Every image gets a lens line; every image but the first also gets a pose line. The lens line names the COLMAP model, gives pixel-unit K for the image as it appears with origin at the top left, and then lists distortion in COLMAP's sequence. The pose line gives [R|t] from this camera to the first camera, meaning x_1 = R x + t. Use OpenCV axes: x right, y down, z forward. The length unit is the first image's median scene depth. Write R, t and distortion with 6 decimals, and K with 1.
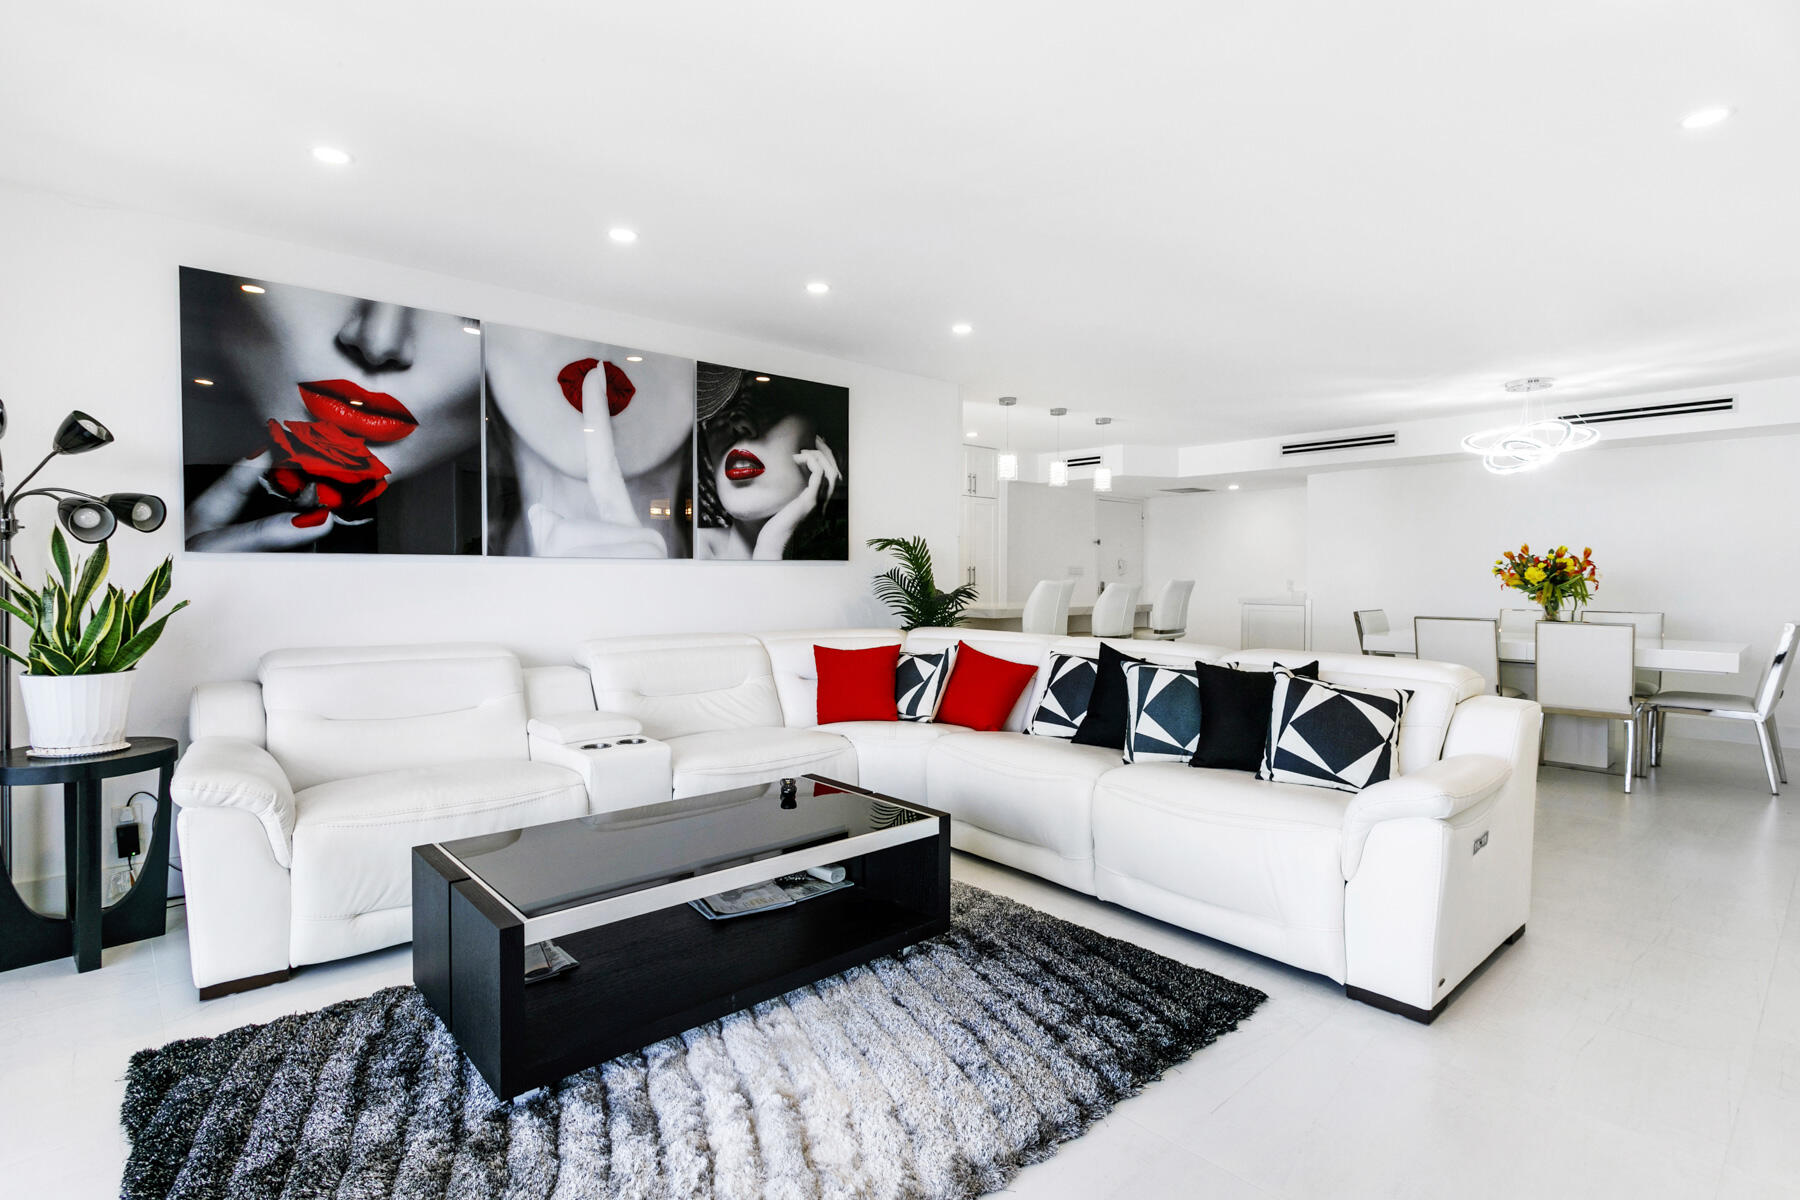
lens RADIAL K [[875.3, 0, 894.4], [0, 875.3, 591.0], [0, 0, 1]] dist [0.001604, 0.001431]
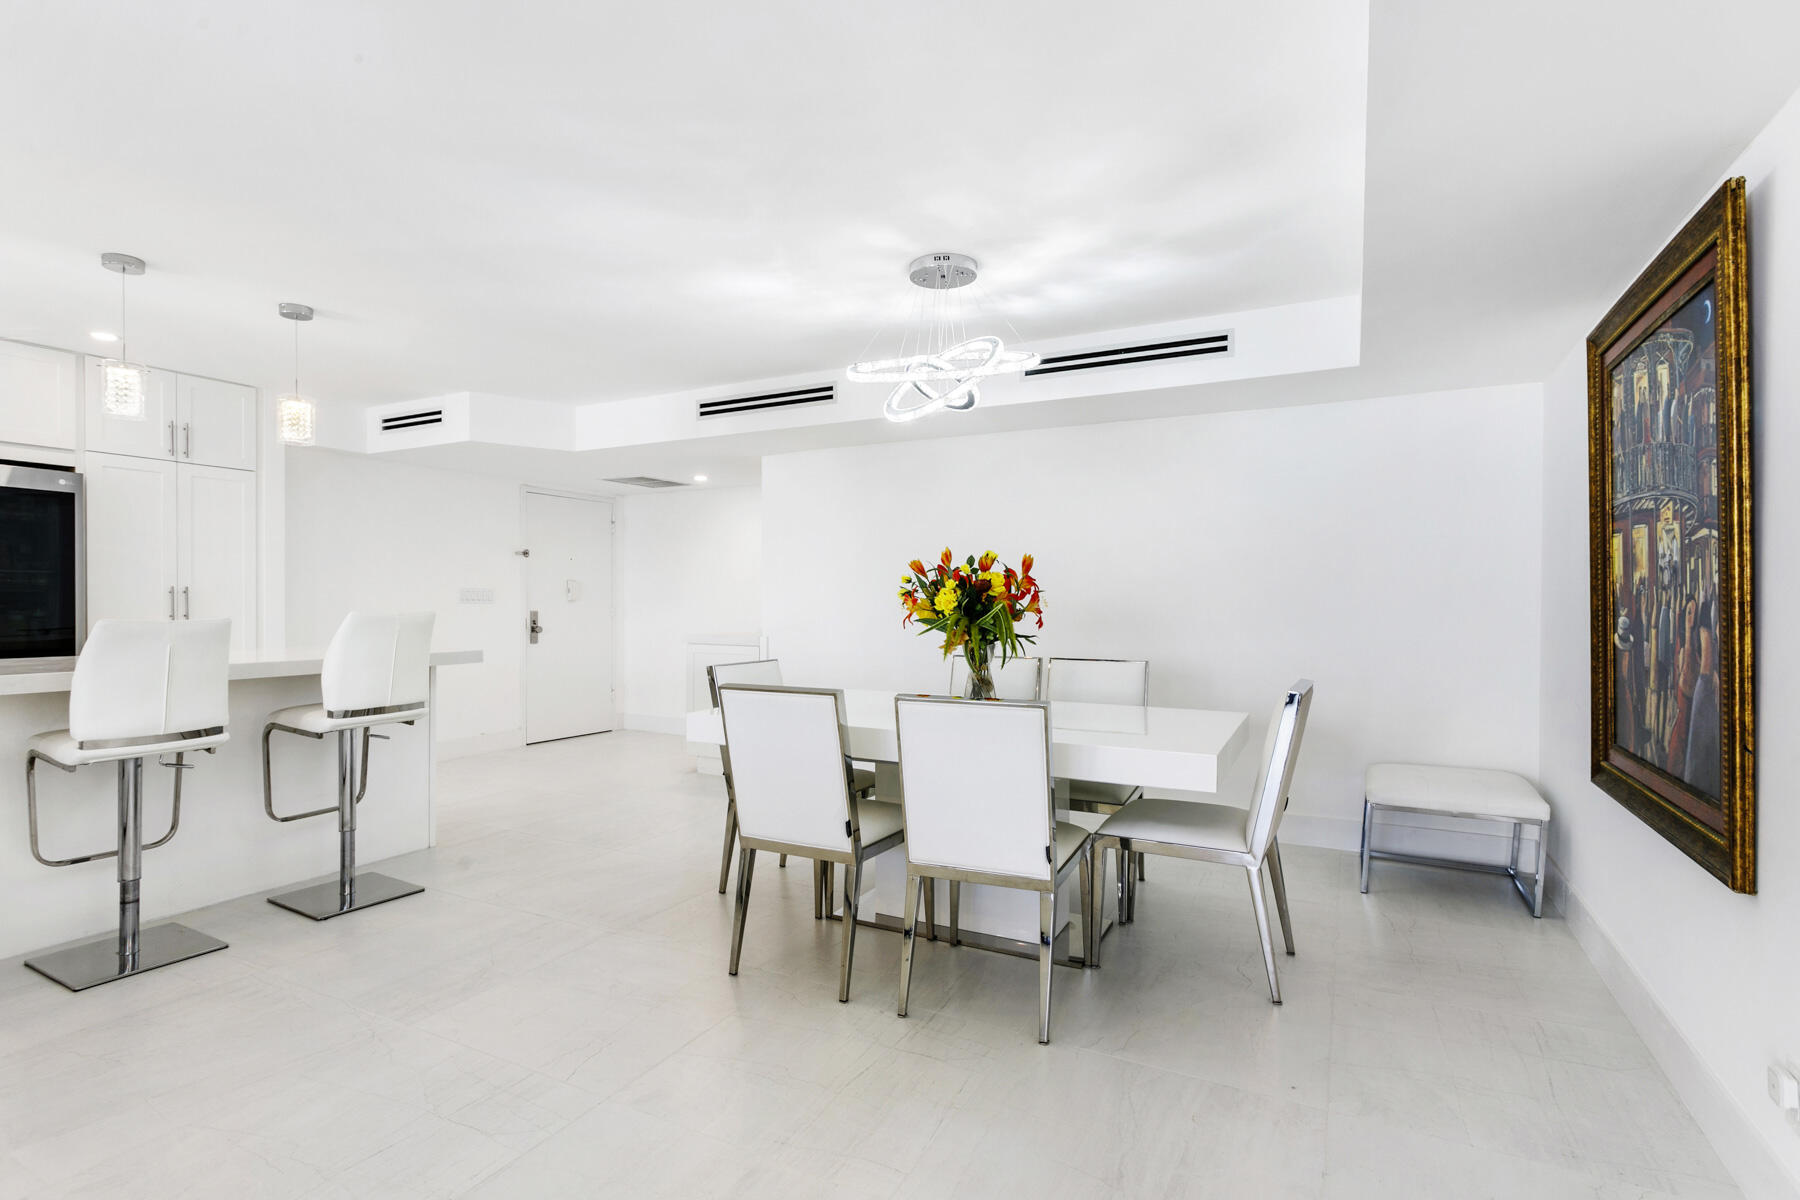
lens RADIAL K [[875.3, 0, 905.0], [0, 875.3, 605.9], [0, 0, 1]] dist [0.001604, 0.001431]
pose [[0.933009, -0.002256, 0.359847, 0.501357], [0.006862, 0.999910, -0.011521, -0.009469], [-0.359789, 0.013218, 0.932940, 0.484569]]
